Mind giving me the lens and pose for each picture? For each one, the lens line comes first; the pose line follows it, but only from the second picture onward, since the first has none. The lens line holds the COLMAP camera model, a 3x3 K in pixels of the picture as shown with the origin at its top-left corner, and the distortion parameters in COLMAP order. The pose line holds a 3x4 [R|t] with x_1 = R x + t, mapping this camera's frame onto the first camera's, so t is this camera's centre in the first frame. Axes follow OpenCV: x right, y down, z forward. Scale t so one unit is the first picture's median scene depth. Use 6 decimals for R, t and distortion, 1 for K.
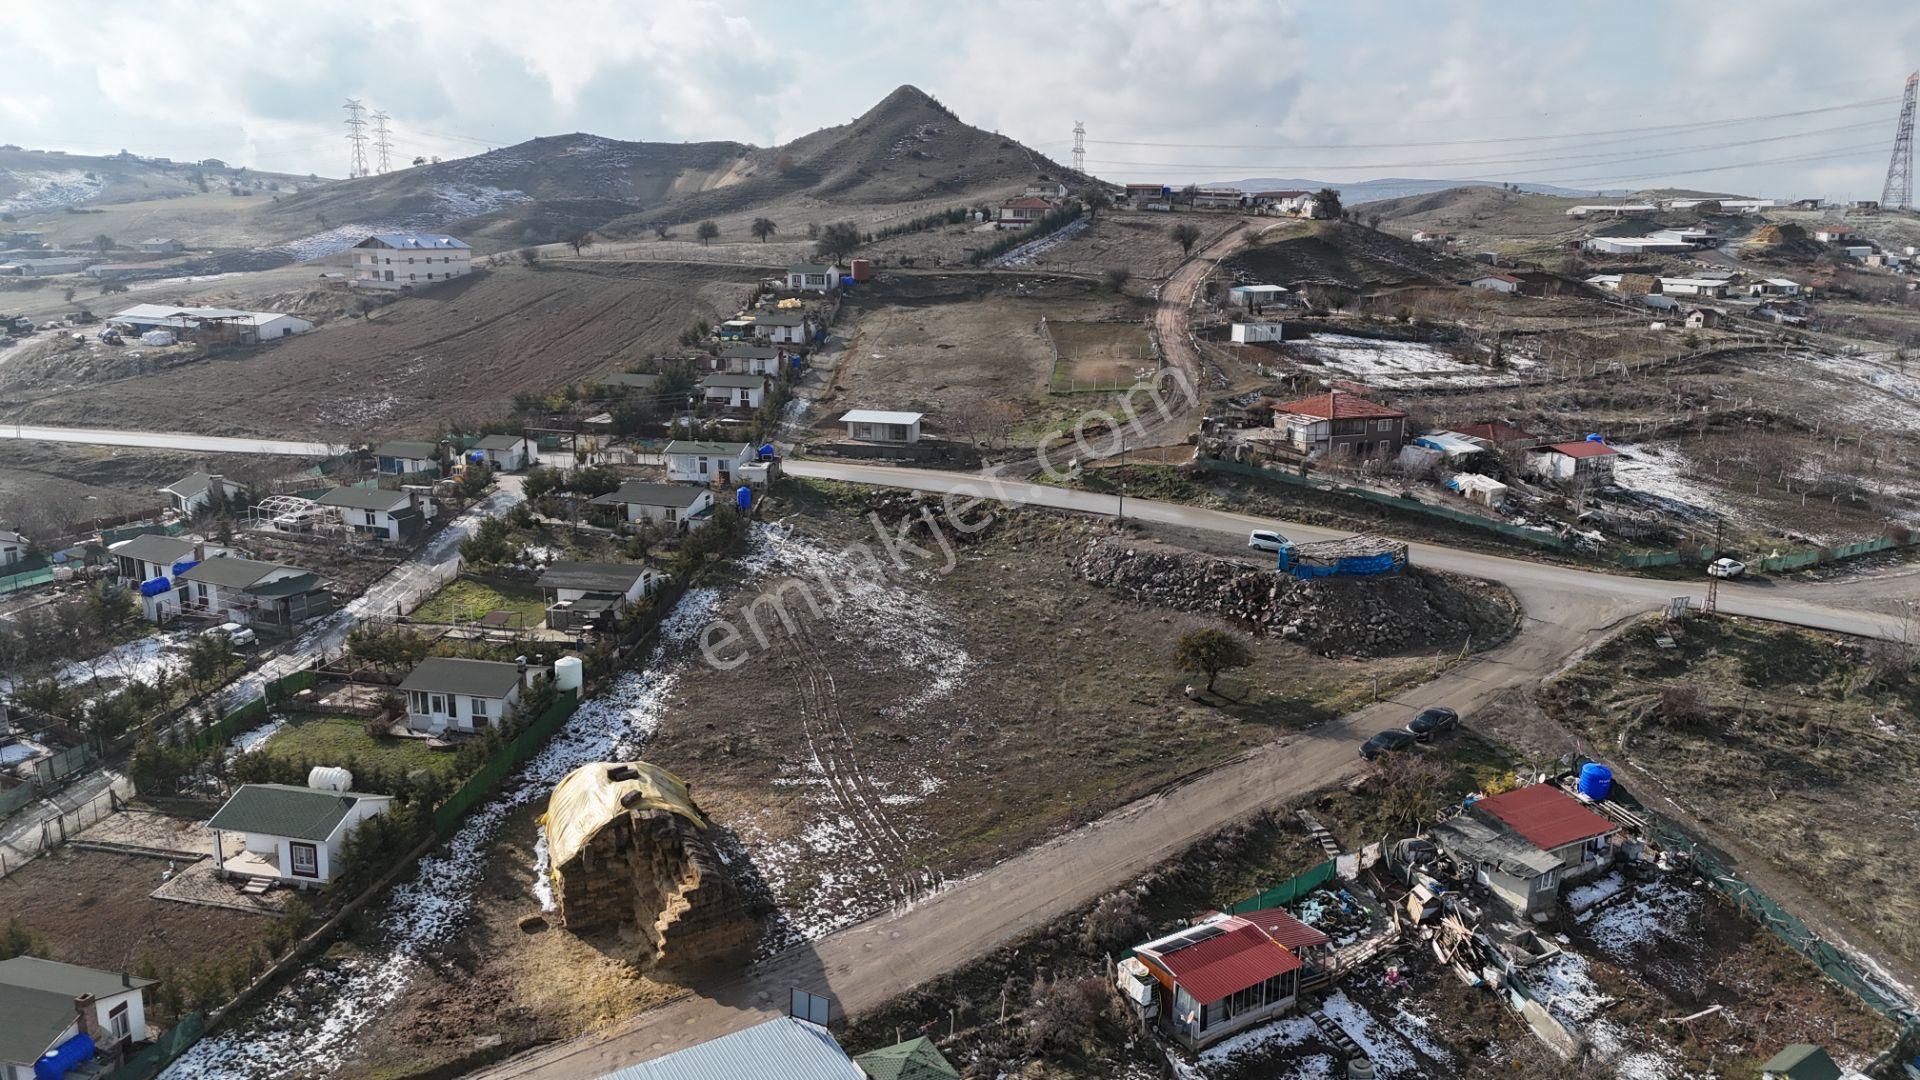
lens RADIAL K [[1402.0, 0, 963.5], [0, 1402.0, 532.5], [0, 0, 1]] dist [0.096561, -0.102570]
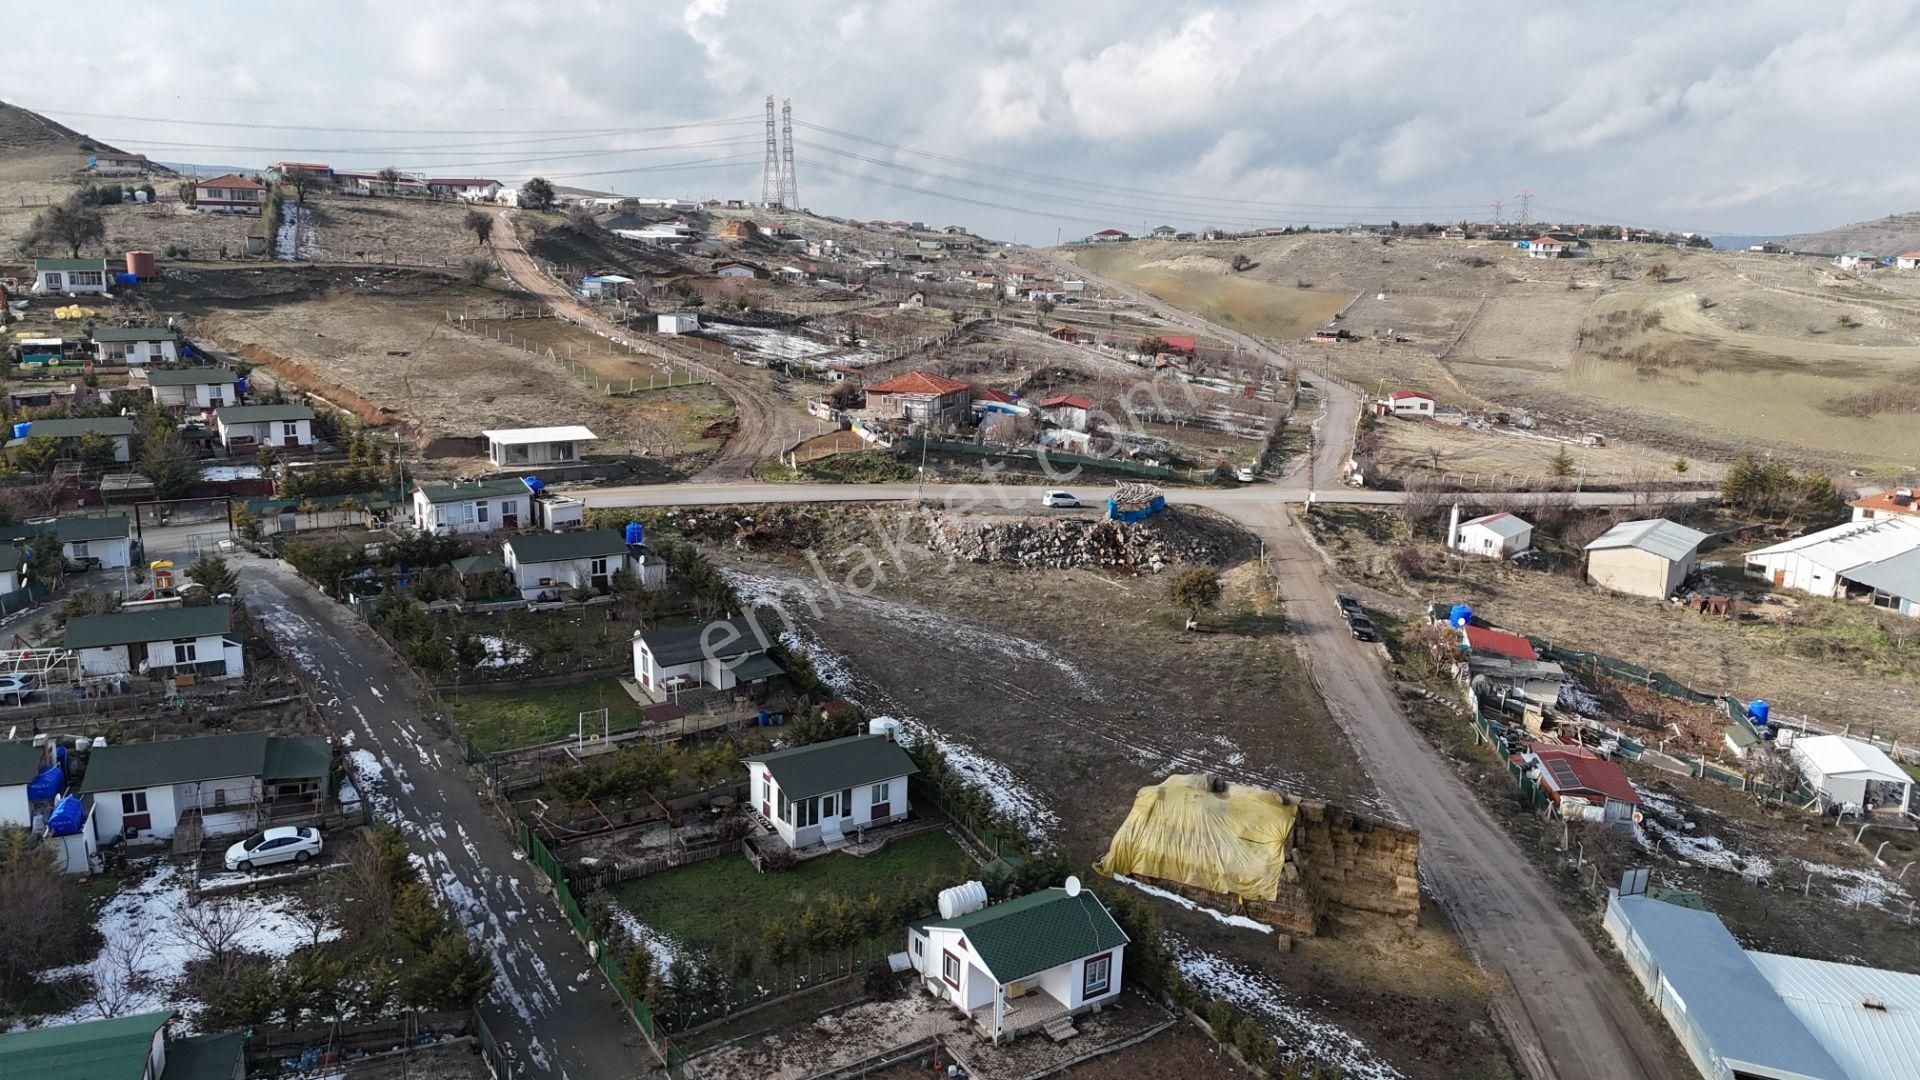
lens RADIAL K [[1402.0, 0, 963.5], [0, 1402.0, 532.5], [0, 0, 1]] dist [0.096561, -0.102570]
pose [[0.685095, -0.155666, 0.711627, -0.514209], [0.151435, 0.985993, 0.069893, -0.045924], [-0.712539, 0.059882, 0.699073, 0.224232]]
